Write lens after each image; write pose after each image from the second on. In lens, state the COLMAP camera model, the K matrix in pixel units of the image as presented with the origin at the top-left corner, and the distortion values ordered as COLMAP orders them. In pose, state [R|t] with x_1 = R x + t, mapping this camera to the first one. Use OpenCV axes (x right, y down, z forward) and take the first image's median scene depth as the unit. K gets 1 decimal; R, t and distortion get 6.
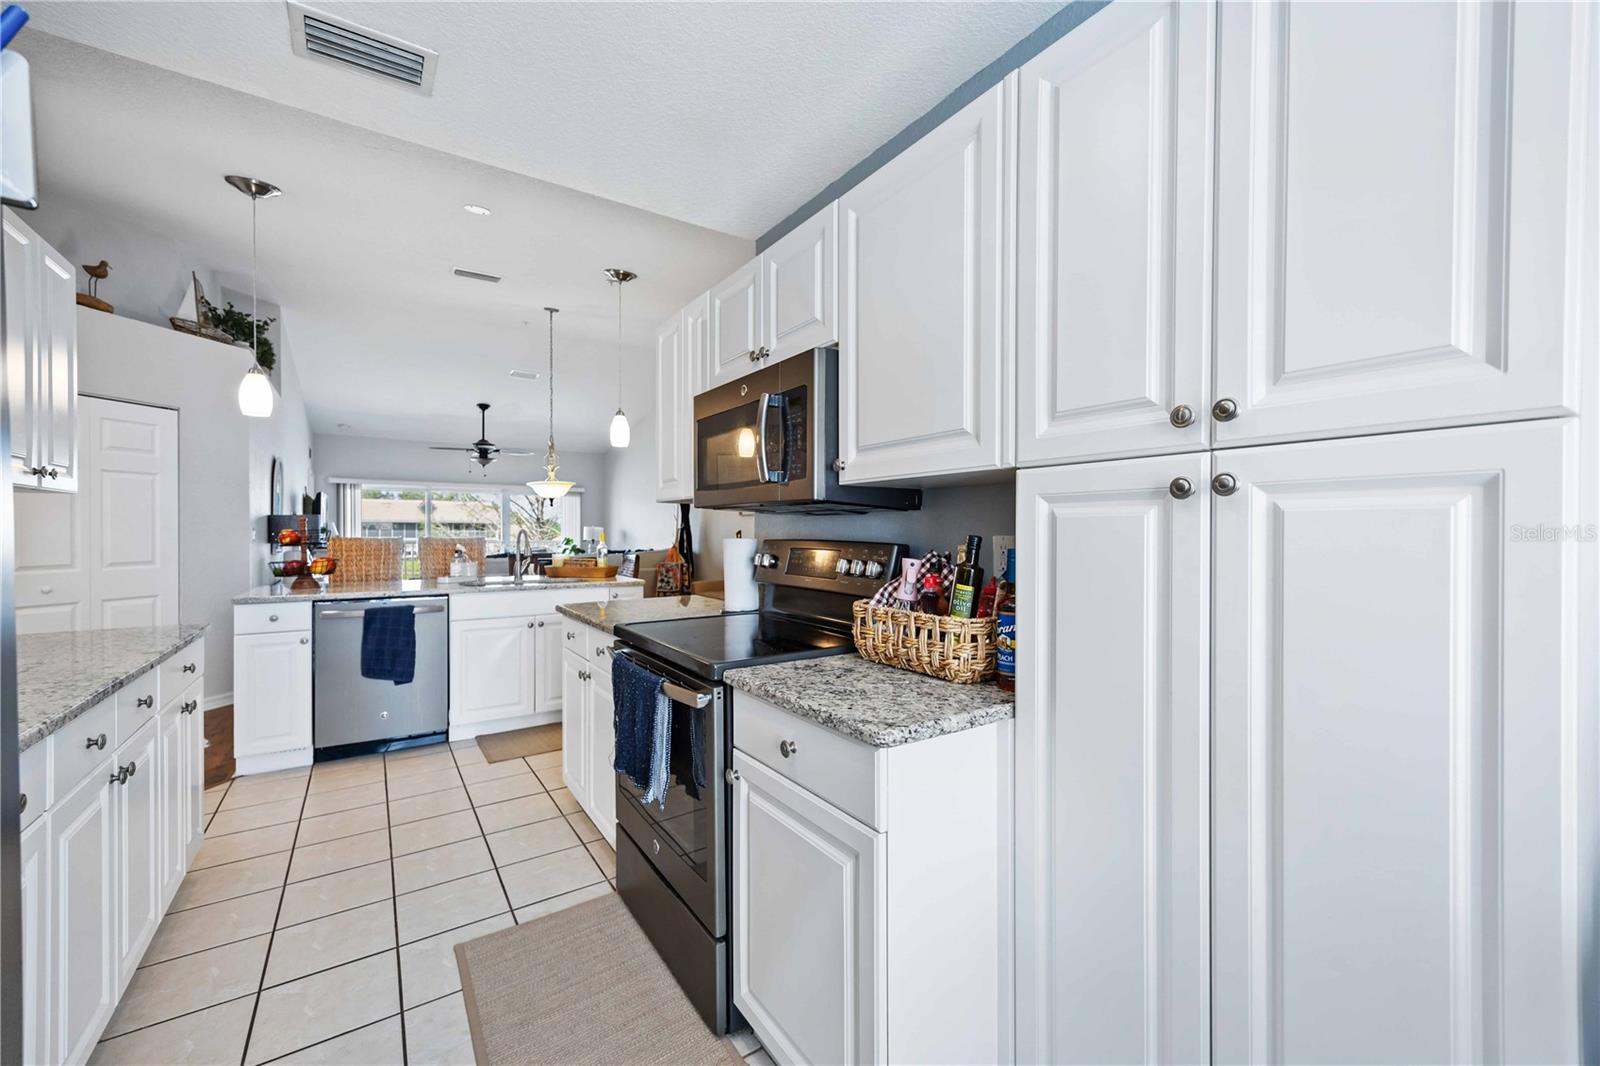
lens RADIAL K [[641.1, 0, 787.9], [0, 641.1, 542.0], [0, 0, 1]] dist [0.004052, -0.000145]
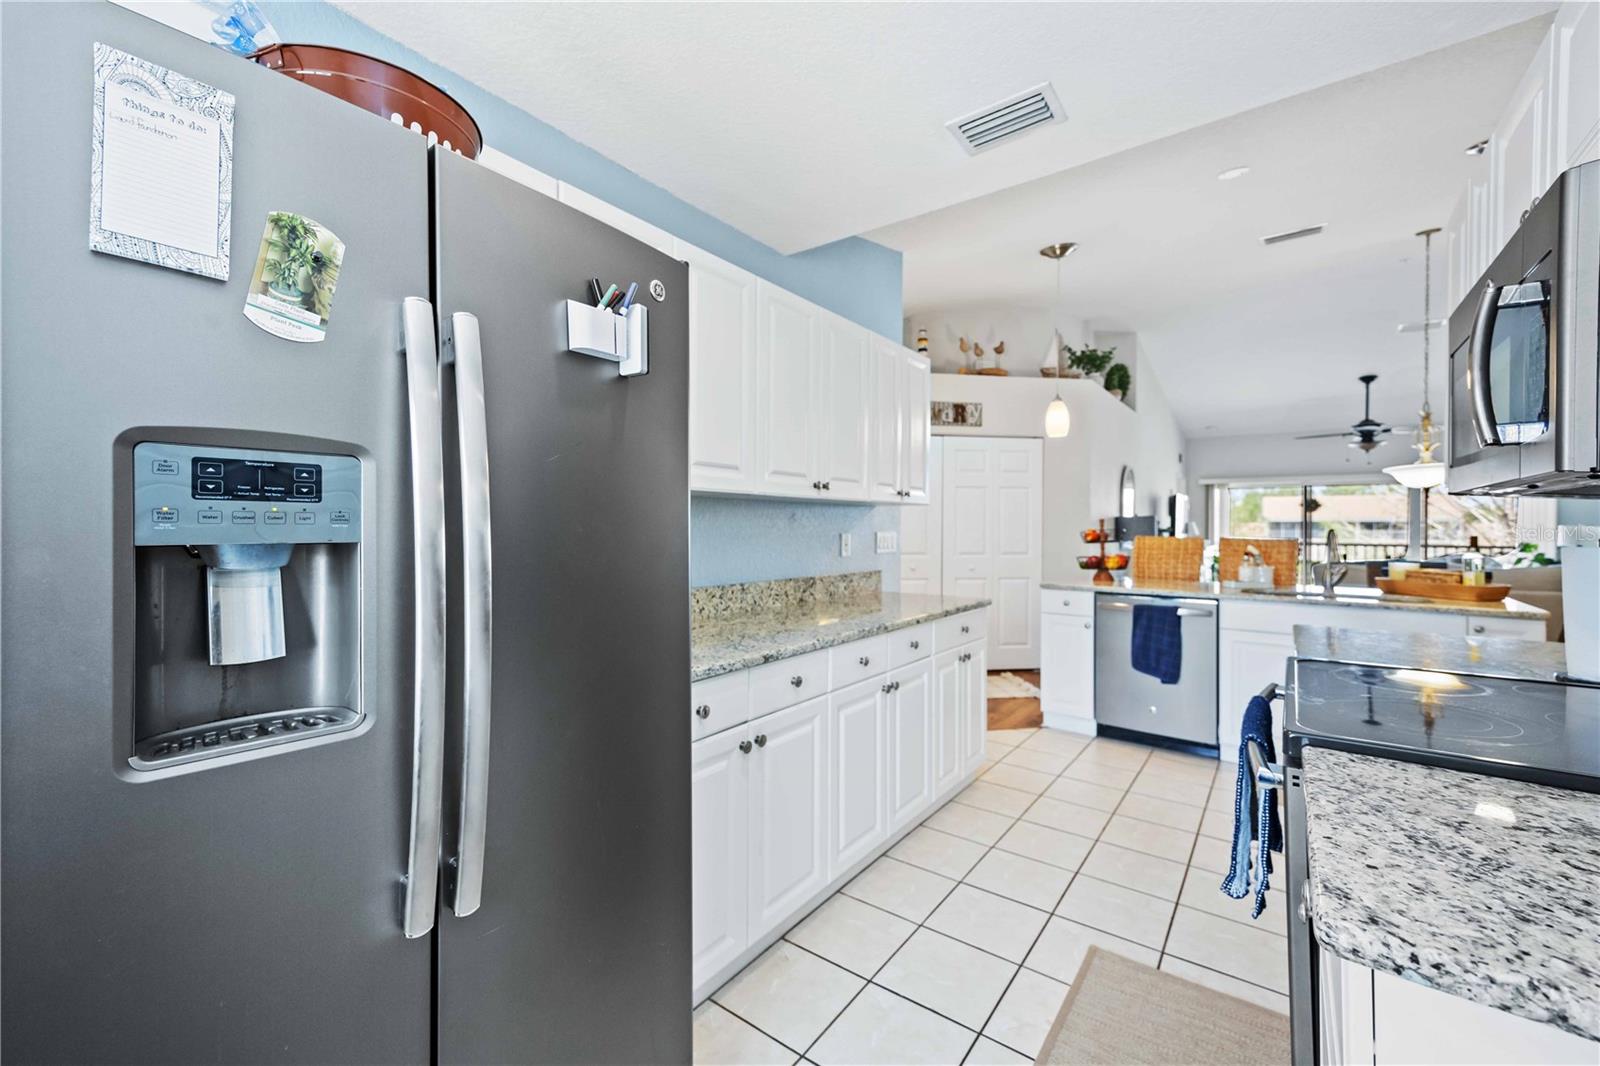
lens RADIAL K [[641.1, 0, 800.1], [0, 641.1, 530.3], [0, 0, 1]] dist [0.004052, -0.000145]
pose [[0.324249, 0.003808, -0.945964, 0.149329], [-0.021008, 0.999774, -0.003176, -0.002166], [0.945739, 0.020902, 0.324255, 0.126291]]
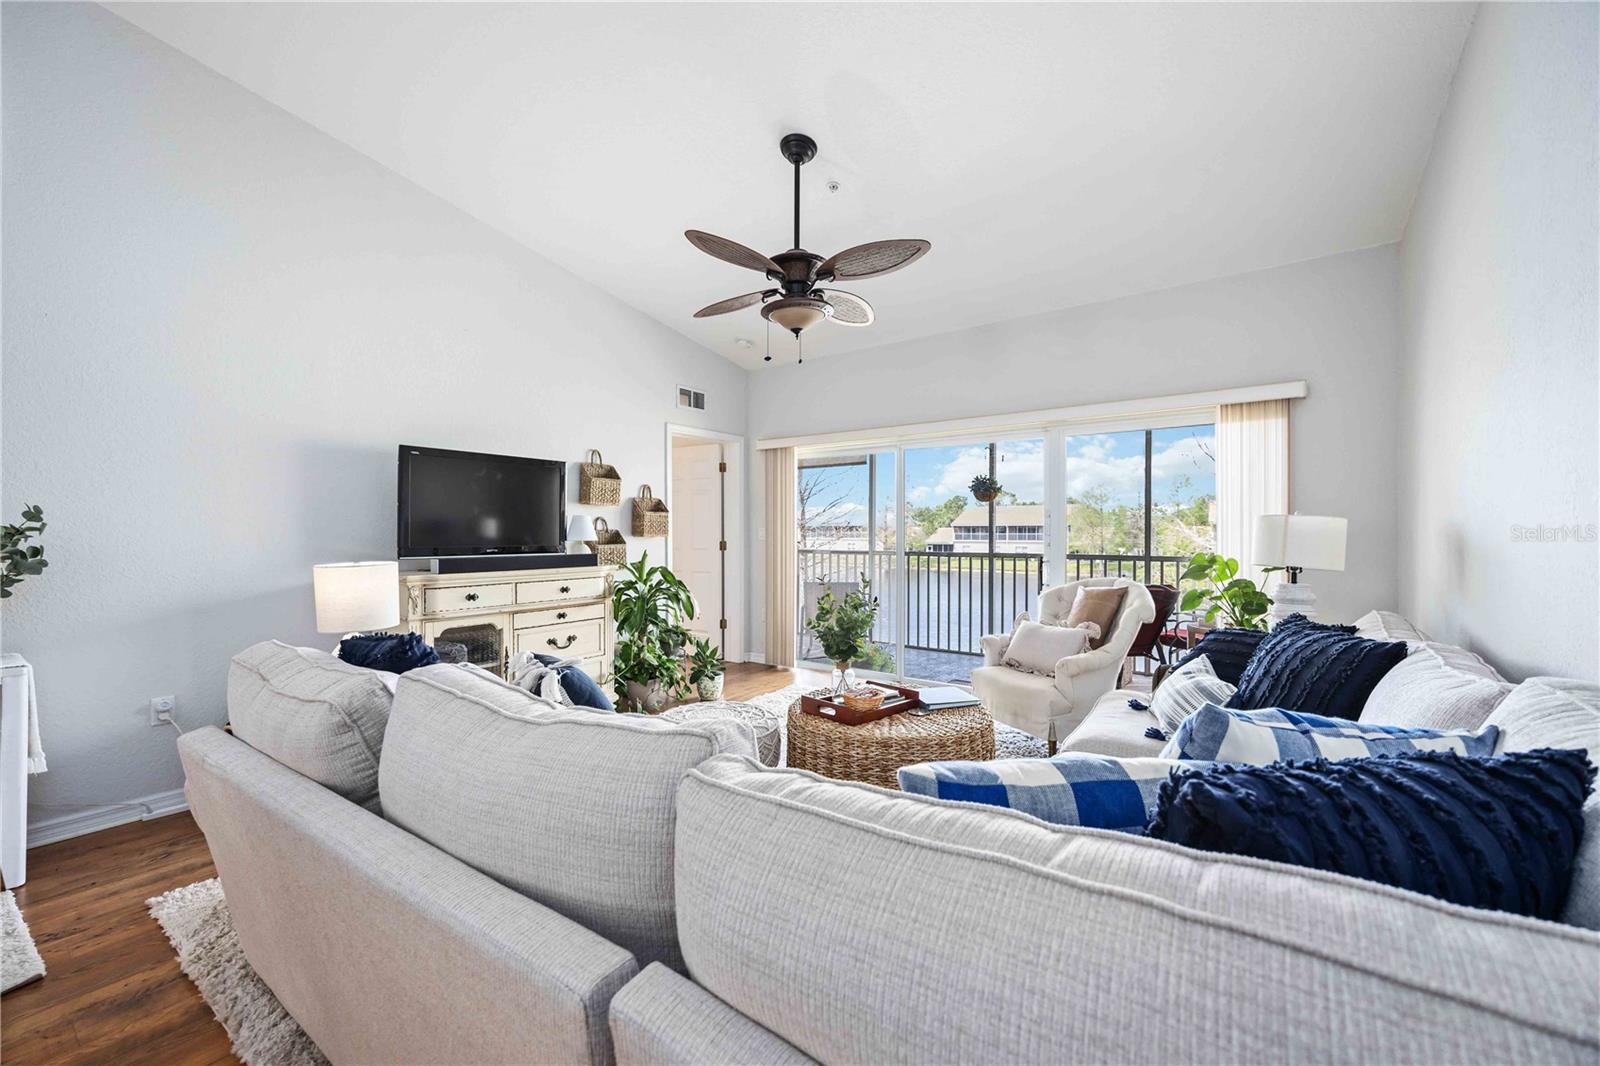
lens RADIAL K [[641.1, 0, 804.1], [0, 641.1, 531.9], [0, 0, 1]] dist [0.004052, -0.000145]
pose [[0.355973, -0.000223, -0.934496, -0.381652], [-0.016302, 0.999846, -0.006449, -0.034627], [0.934354, 0.017530, 0.355915, 2.014872]]
